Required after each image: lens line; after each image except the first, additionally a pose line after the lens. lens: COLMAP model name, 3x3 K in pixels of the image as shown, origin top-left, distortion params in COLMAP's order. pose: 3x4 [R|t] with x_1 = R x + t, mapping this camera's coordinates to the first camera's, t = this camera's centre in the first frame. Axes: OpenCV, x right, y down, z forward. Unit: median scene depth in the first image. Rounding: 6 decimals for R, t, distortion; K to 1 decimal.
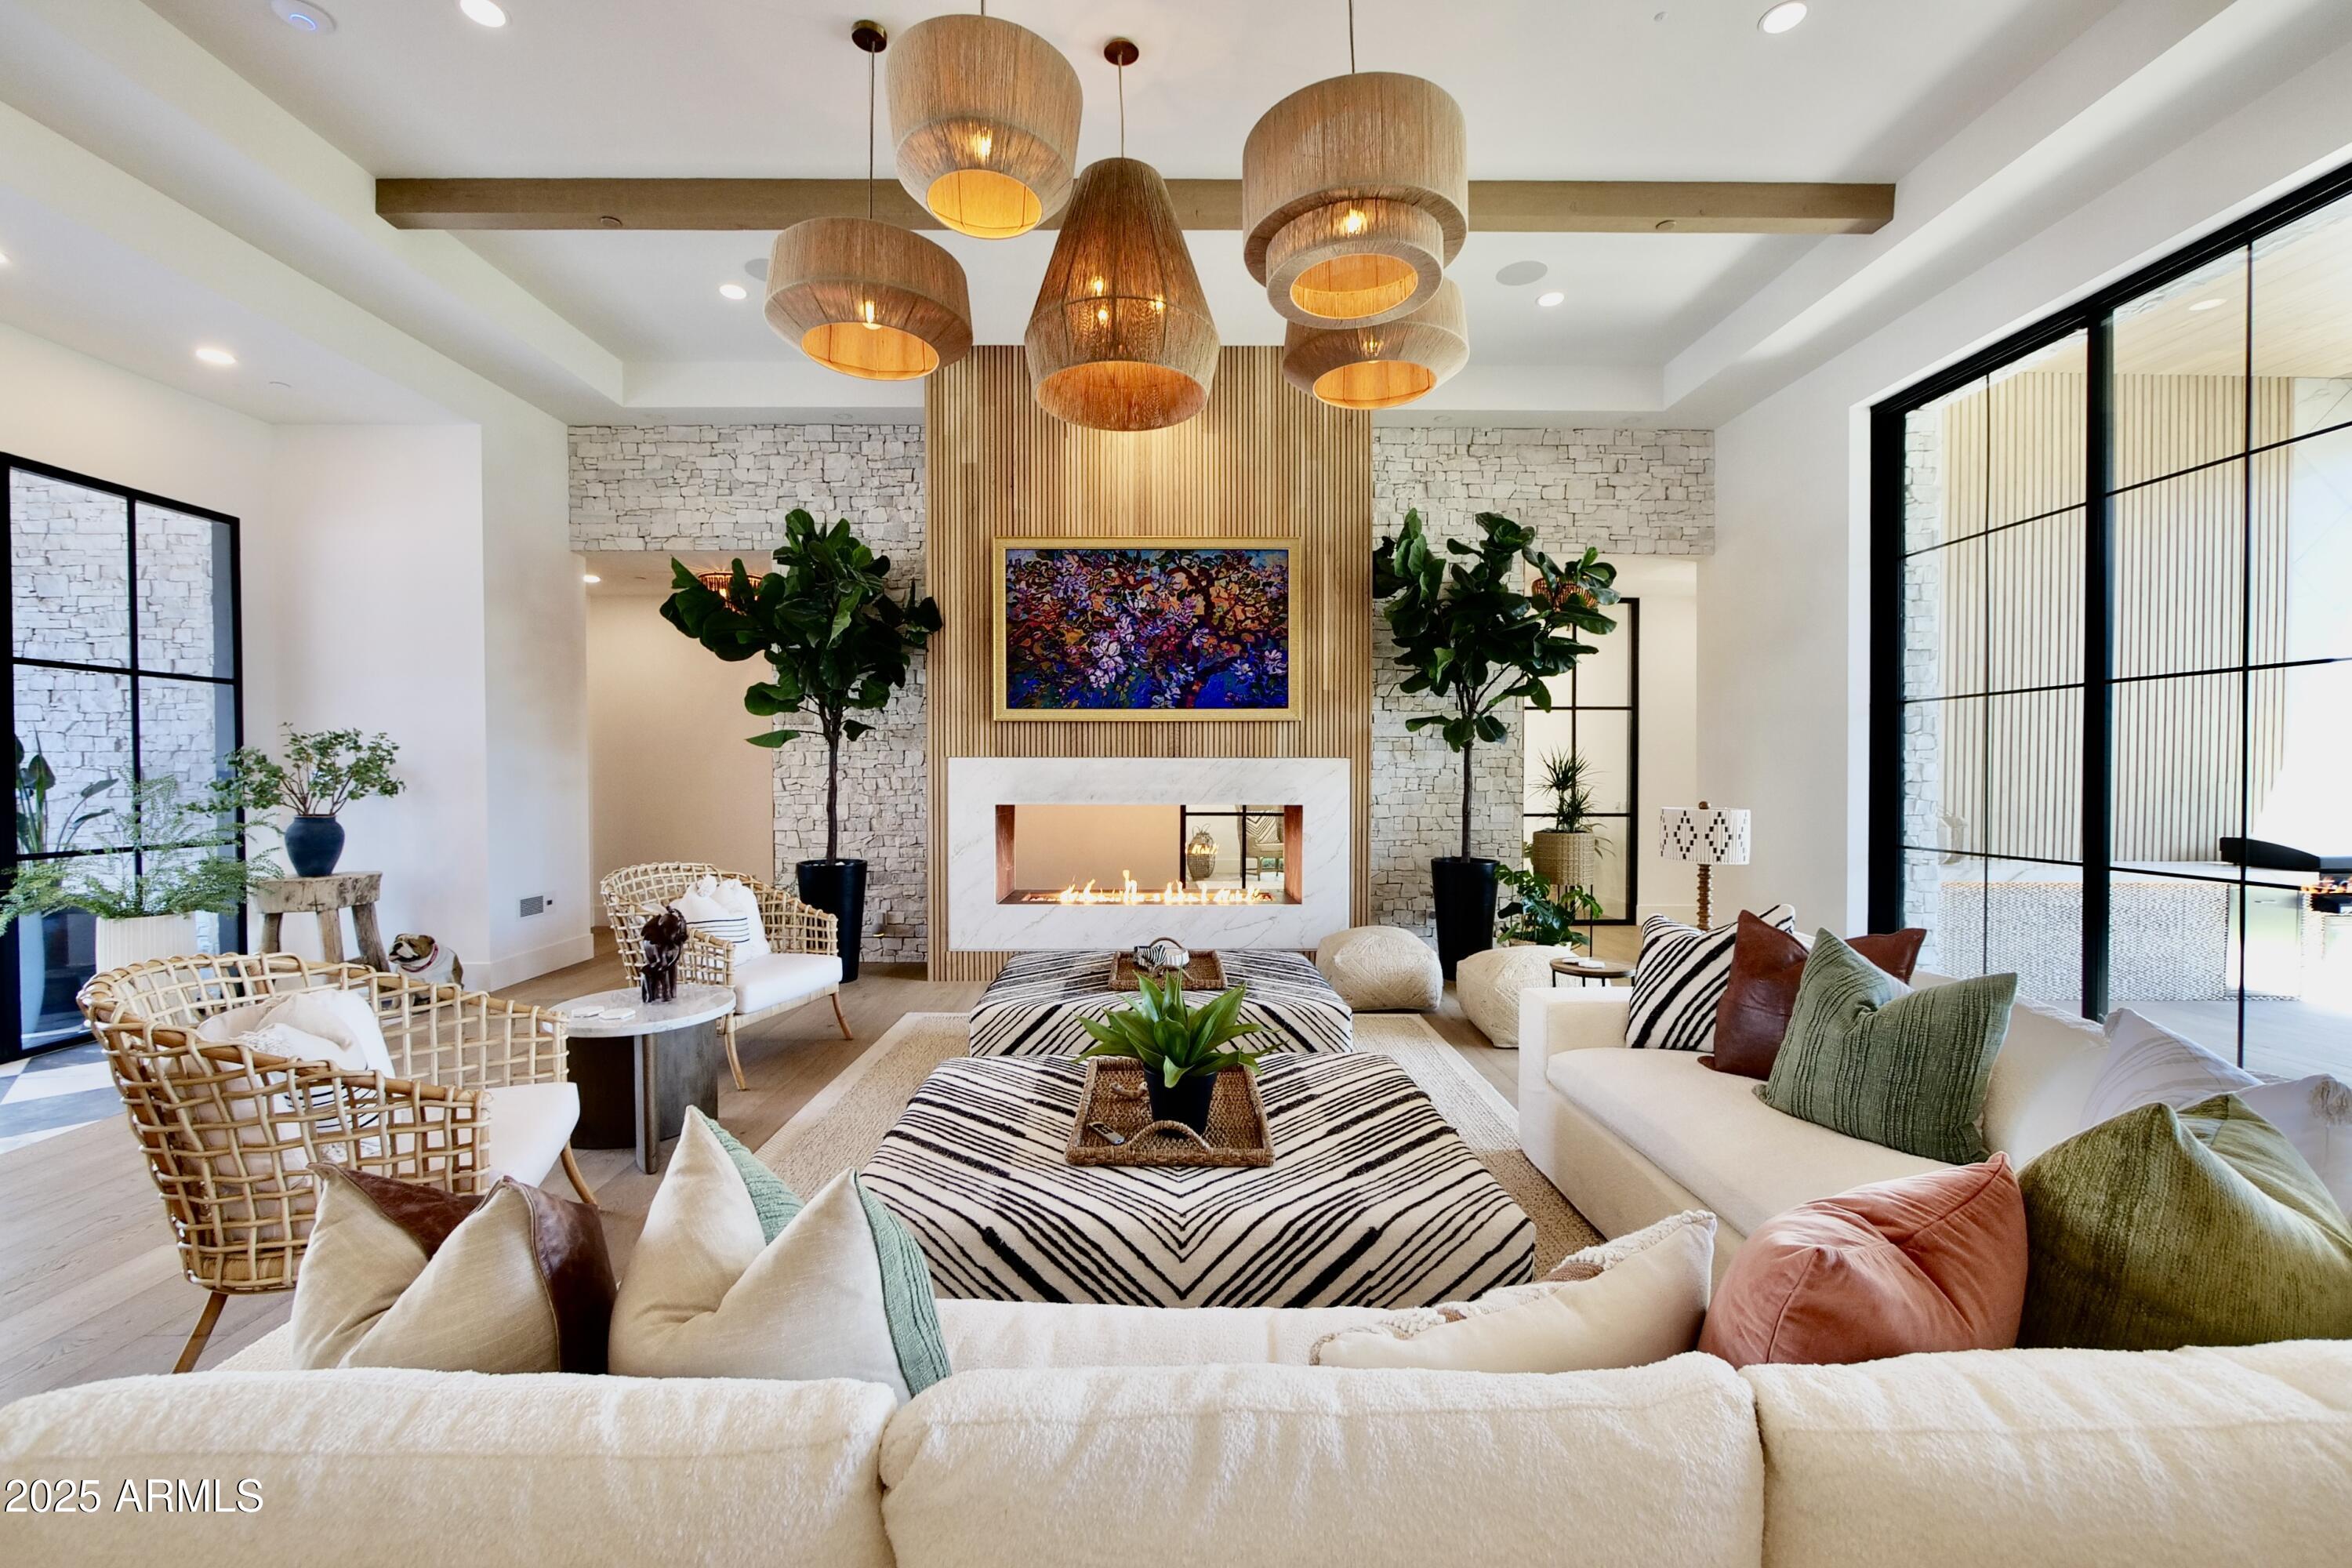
lens RADIAL K [[942.4, 0, 1173.2], [0, 942.4, 781.7], [0, 0, 1]] dist [-0.010804, -0.000026]
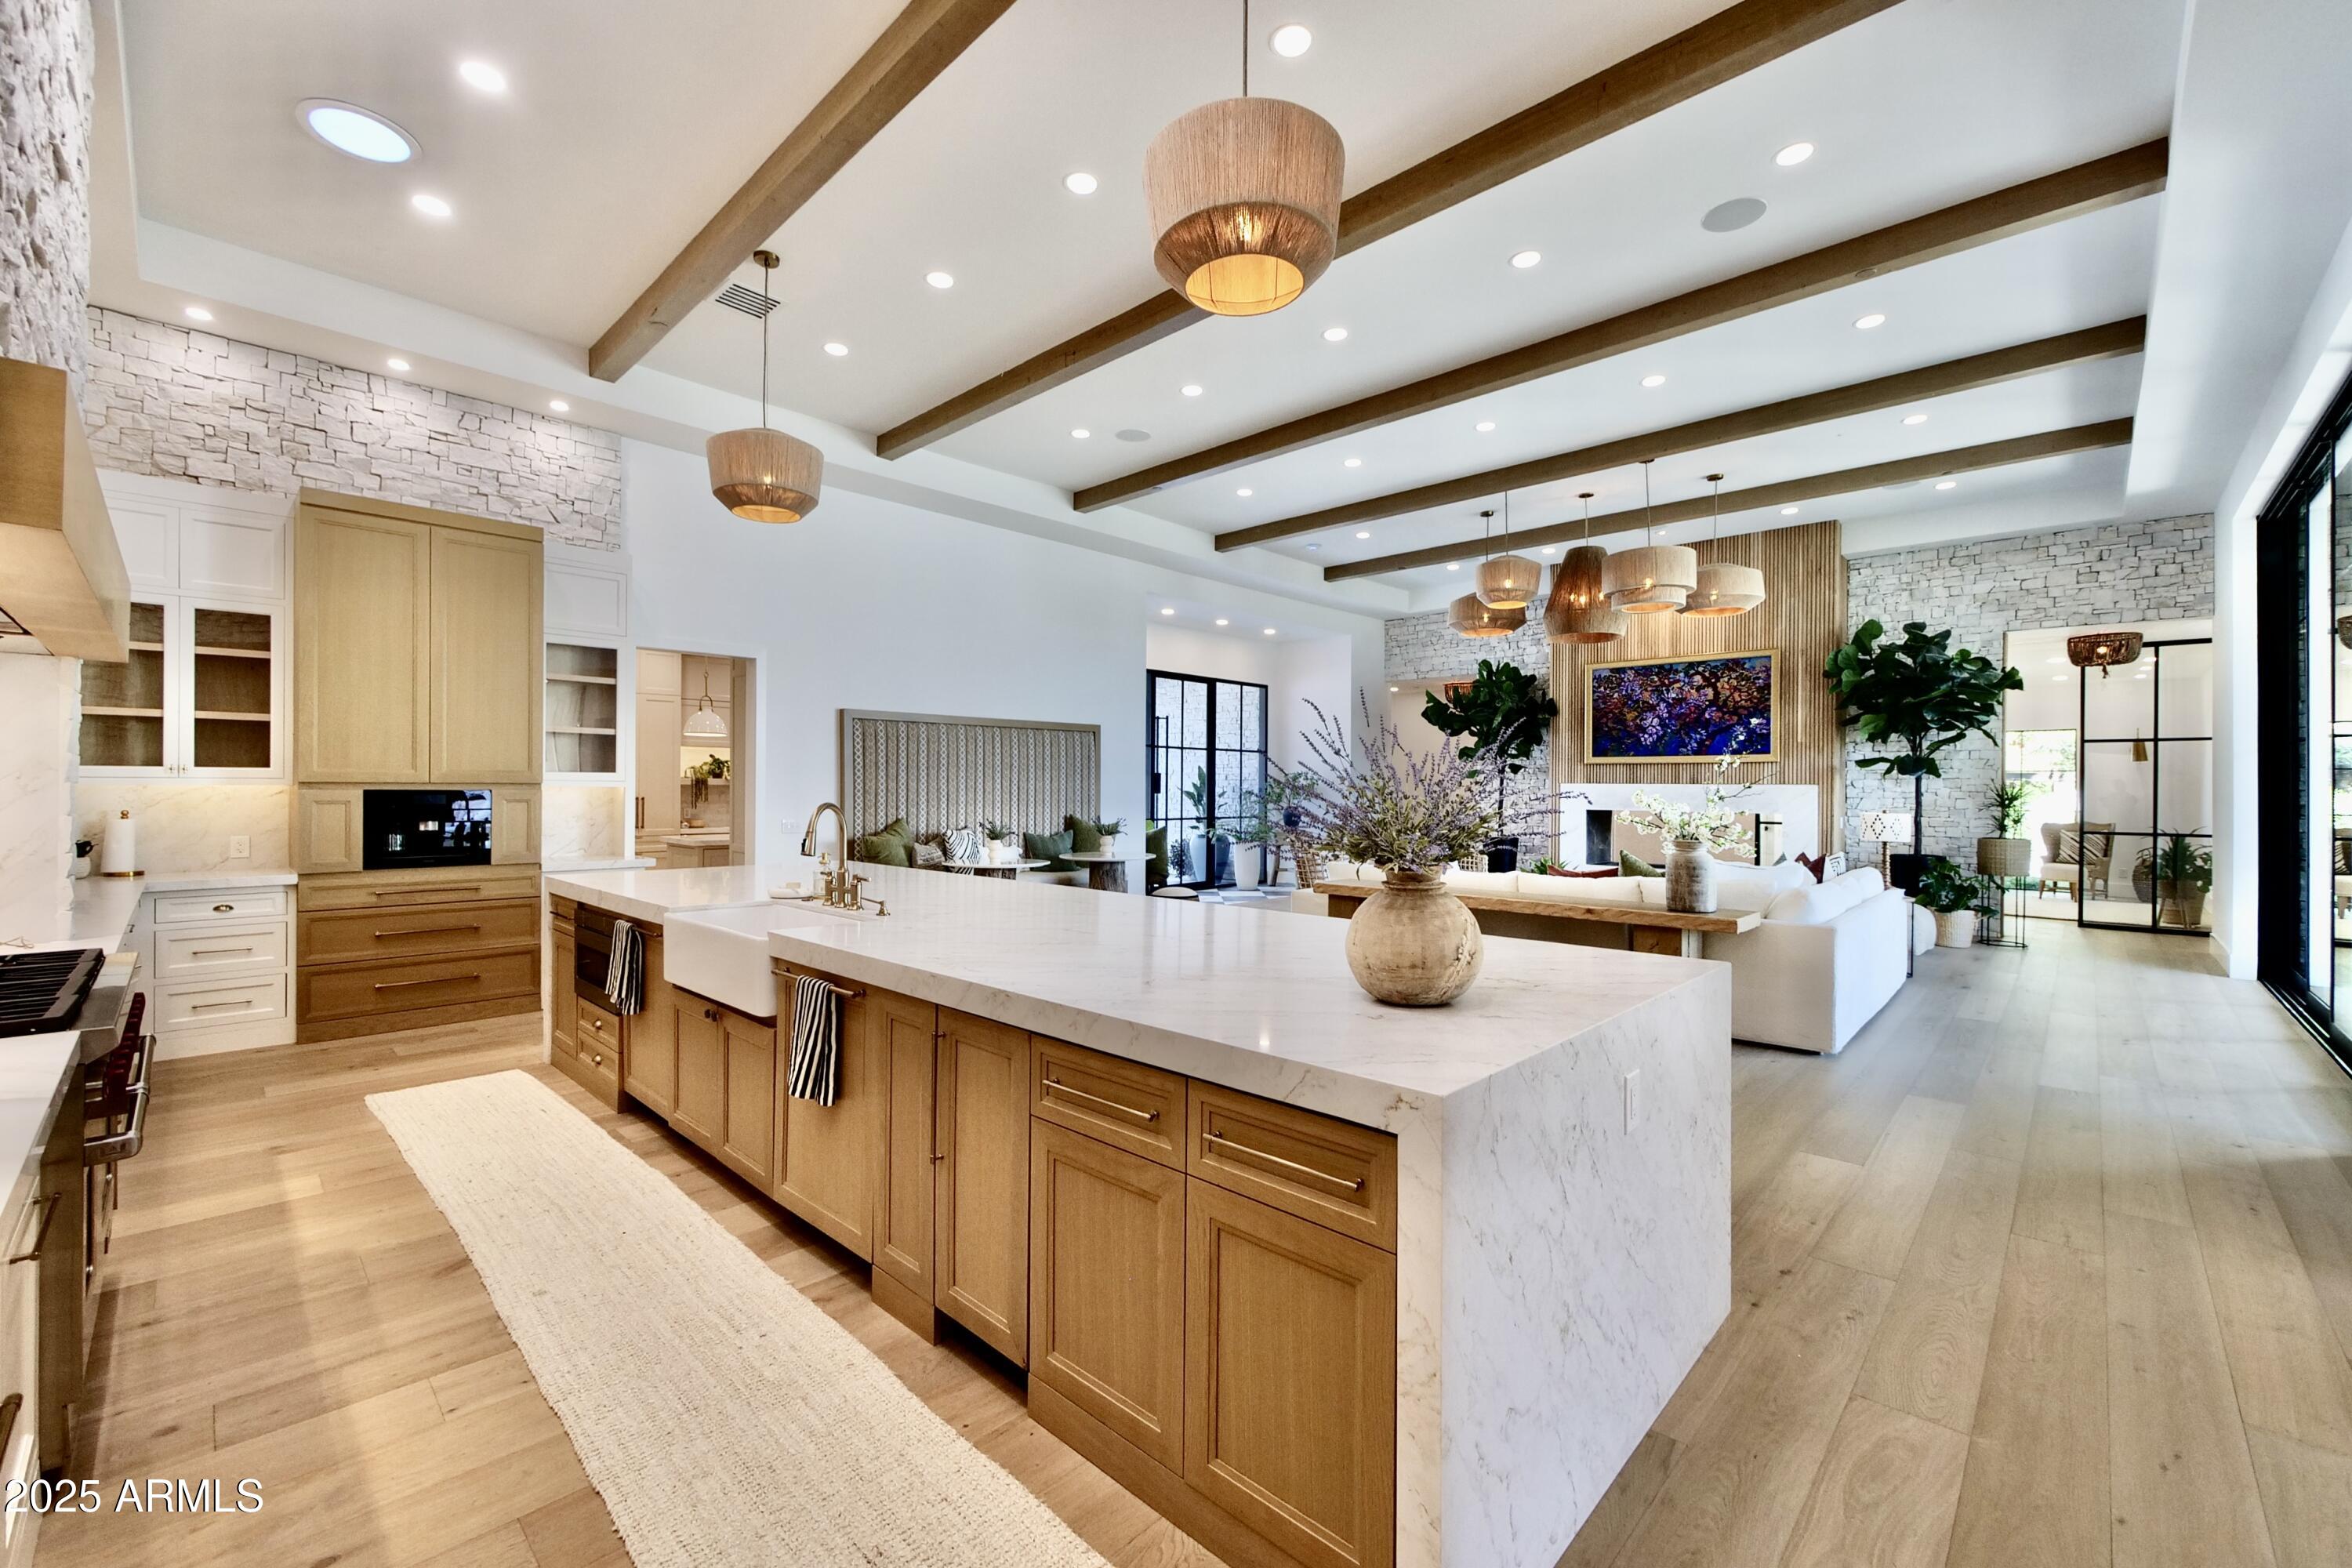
lens RADIAL K [[942.4, 0, 1170.9], [0, 942.4, 784.2], [0, 0, 1]] dist [-0.010804, -0.000026]
pose [[0.705475, 0.005215, -0.708716, 0.536193], [-0.018914, 0.999755, -0.011472, 0.011417], [0.708483, 0.021498, 0.705401, -0.857466]]
